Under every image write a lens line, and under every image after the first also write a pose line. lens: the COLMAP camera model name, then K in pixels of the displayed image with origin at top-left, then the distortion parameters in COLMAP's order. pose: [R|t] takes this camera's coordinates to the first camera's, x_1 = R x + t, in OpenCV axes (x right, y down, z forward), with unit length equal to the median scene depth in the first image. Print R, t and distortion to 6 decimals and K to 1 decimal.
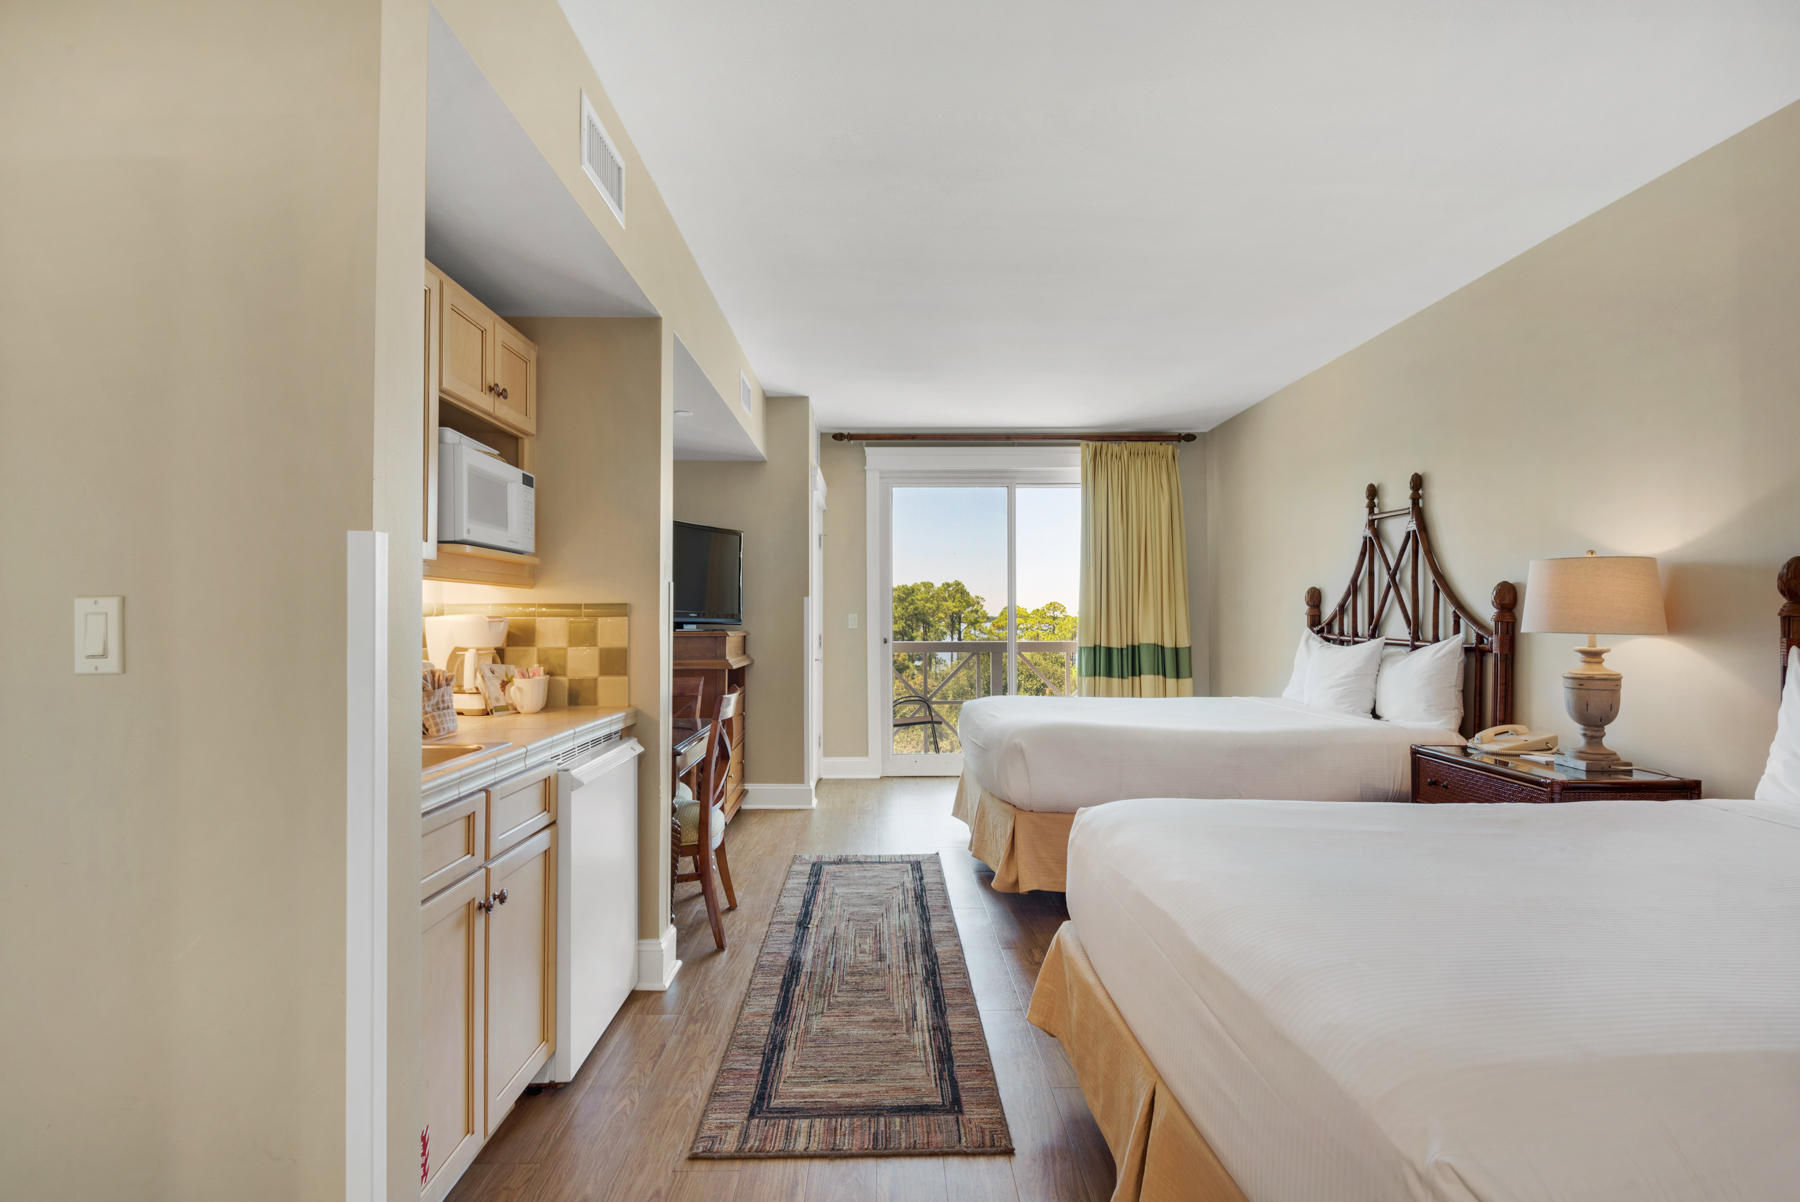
lens RADIAL K [[820.5, 0, 899.1], [0, 820.5, 604.8], [0, 0, 1]] dist [0.010219, -0.006254]
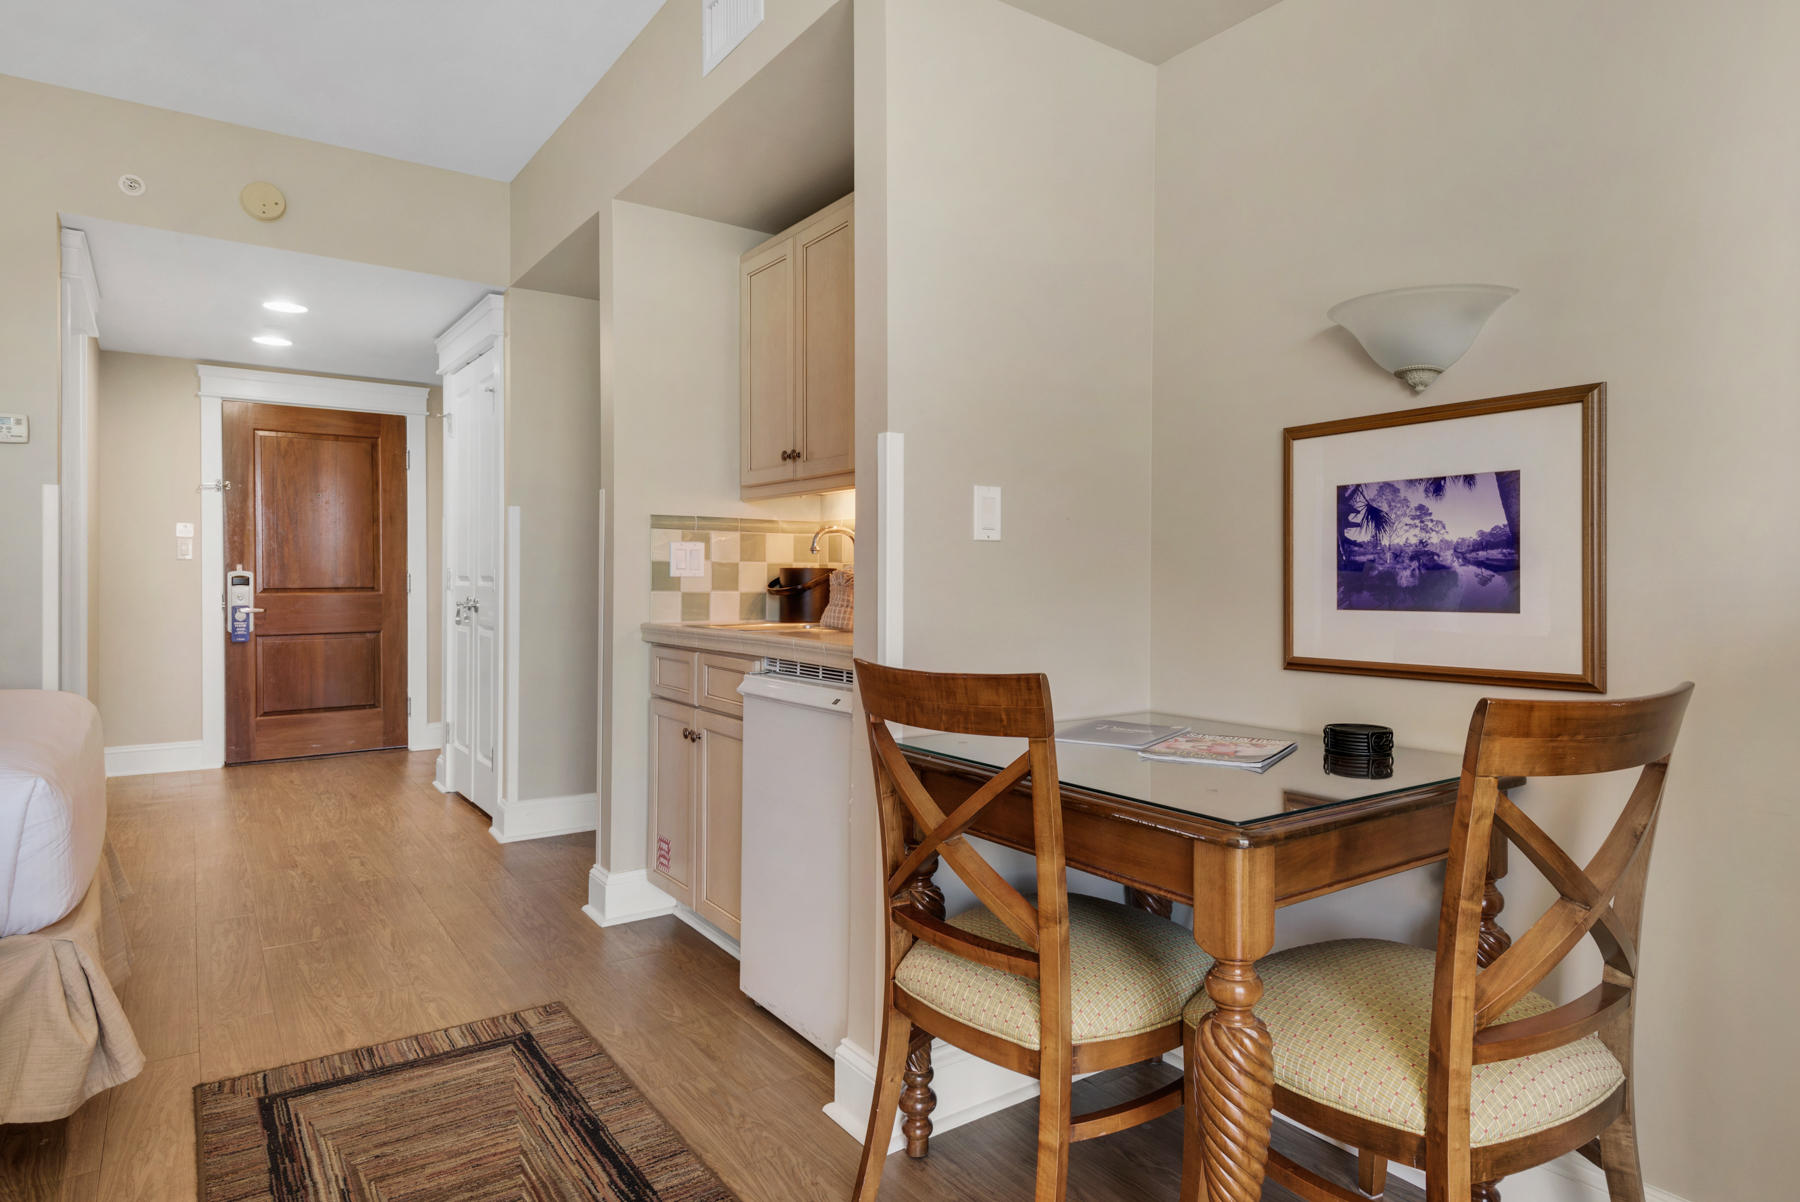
lens RADIAL K [[1048.2, 0, 939.2], [0, 1048.2, 591.1], [0, 0, 1]] dist [0.011051, -0.002857]
pose [[-0.822482, -0.007468, -0.568742, 0.065404], [-0.006519, 0.999972, -0.003703, 0.062100], [0.568754, 0.000662, -0.822508, 1.224048]]
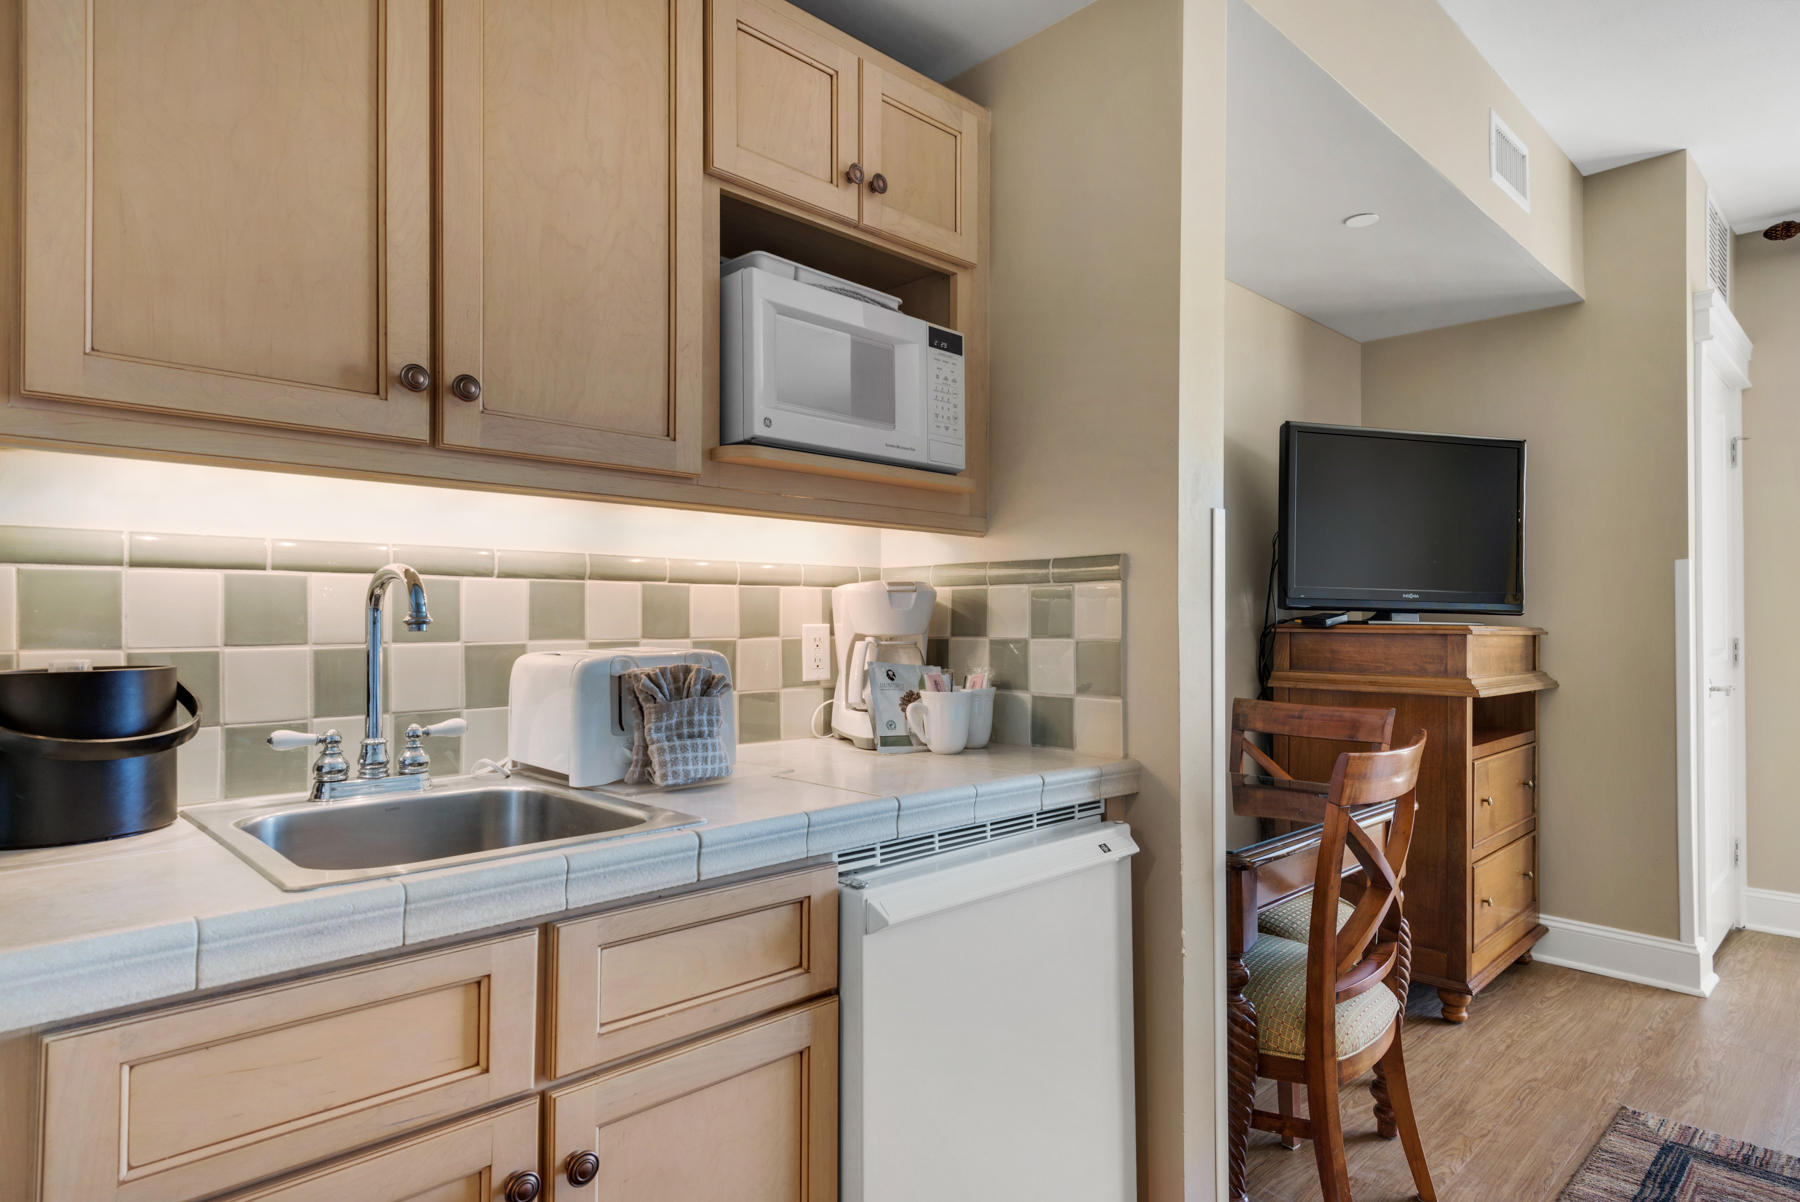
lens RADIAL K [[1008.3, 0, 909.2], [0, 1008.3, 606.5], [0, 0, 1]] dist [0.012265, -0.003136]
pose [[0.678582, -0.008550, -0.734475, 0.026600], [0.009127, 0.999953, -0.003208, 0.023182], [0.734468, -0.004527, 0.678628, 0.356028]]
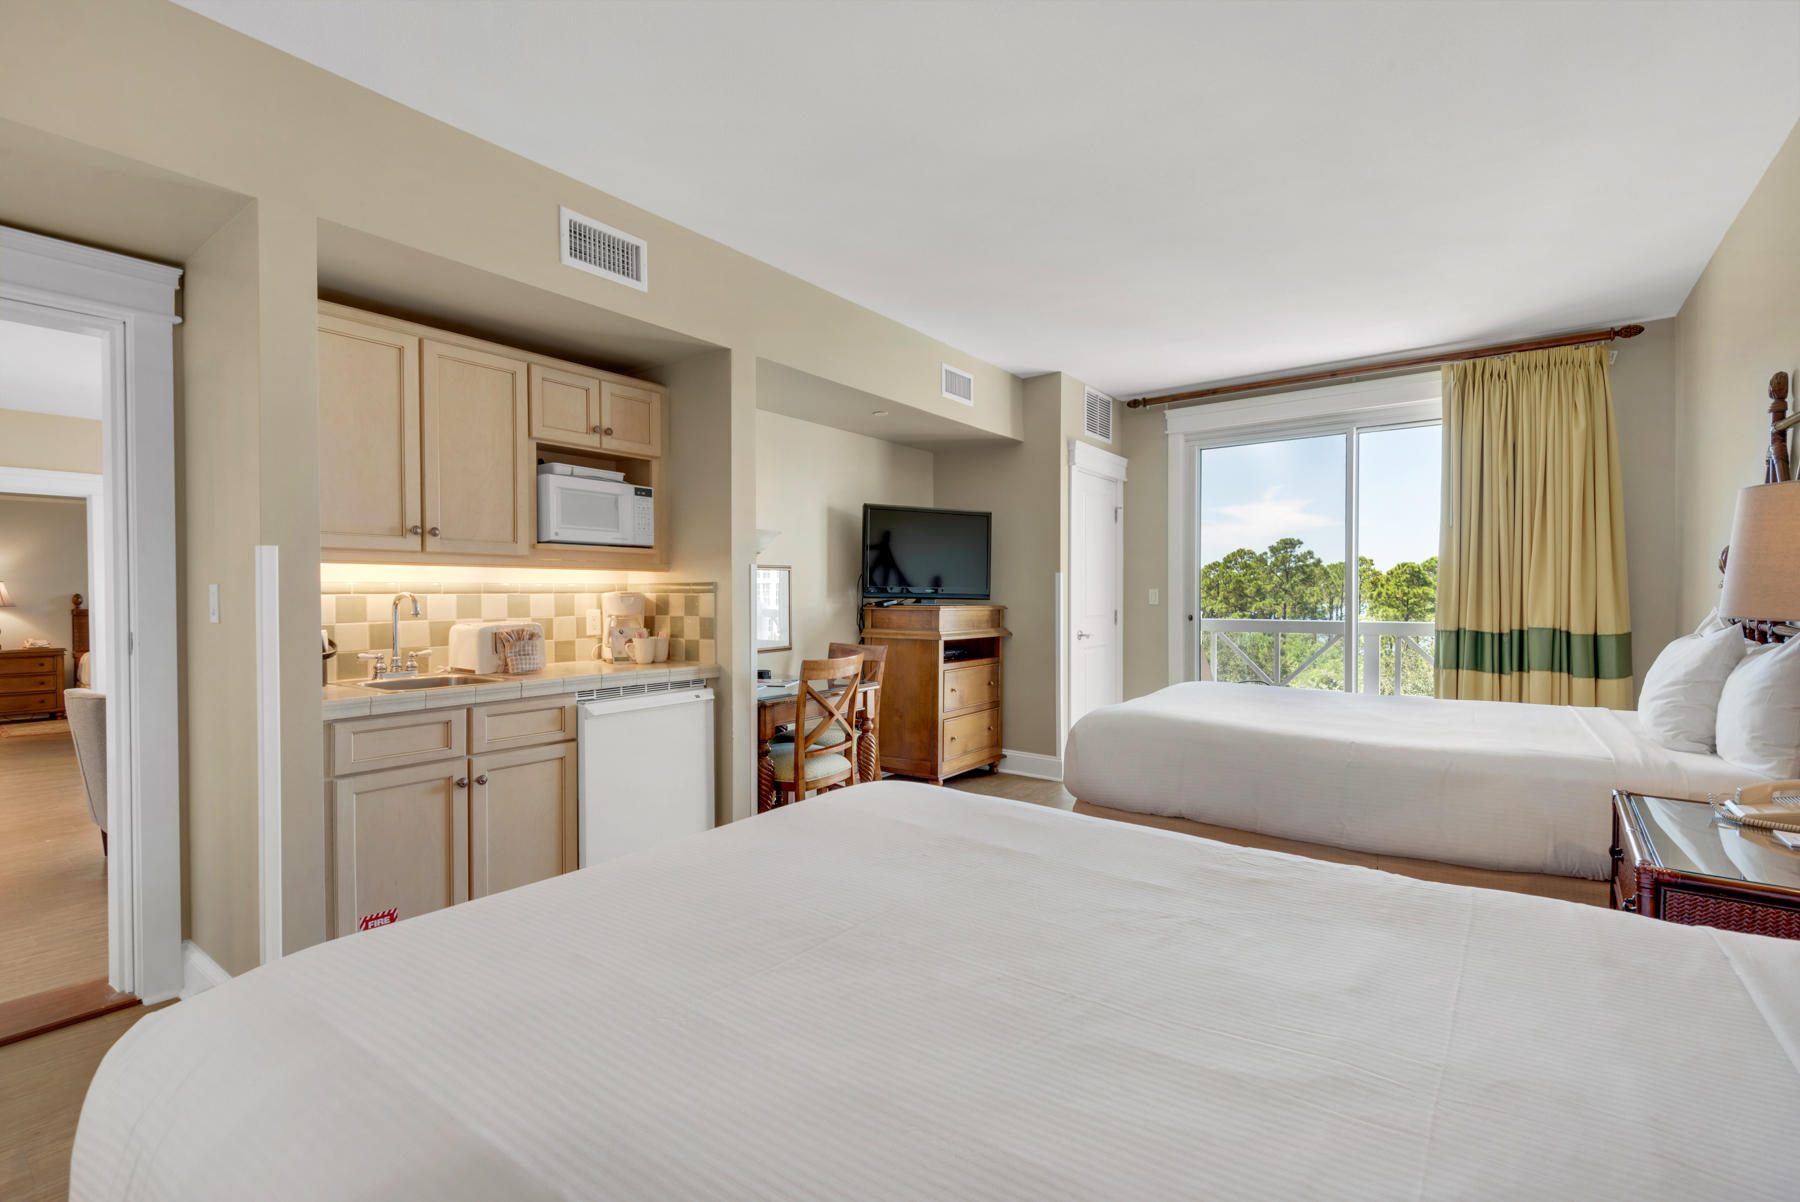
lens RADIAL K [[809.6, 0, 913.6], [0, 809.6, 601.8], [0, 0, 1]] dist [0.015402, -0.011519]
pose [[0.793339, 0.004914, -0.608760, 0.496378], [0.011376, 0.999673, 0.022894, 0.002490], [0.608674, -0.025088, 0.793024, 0.146040]]
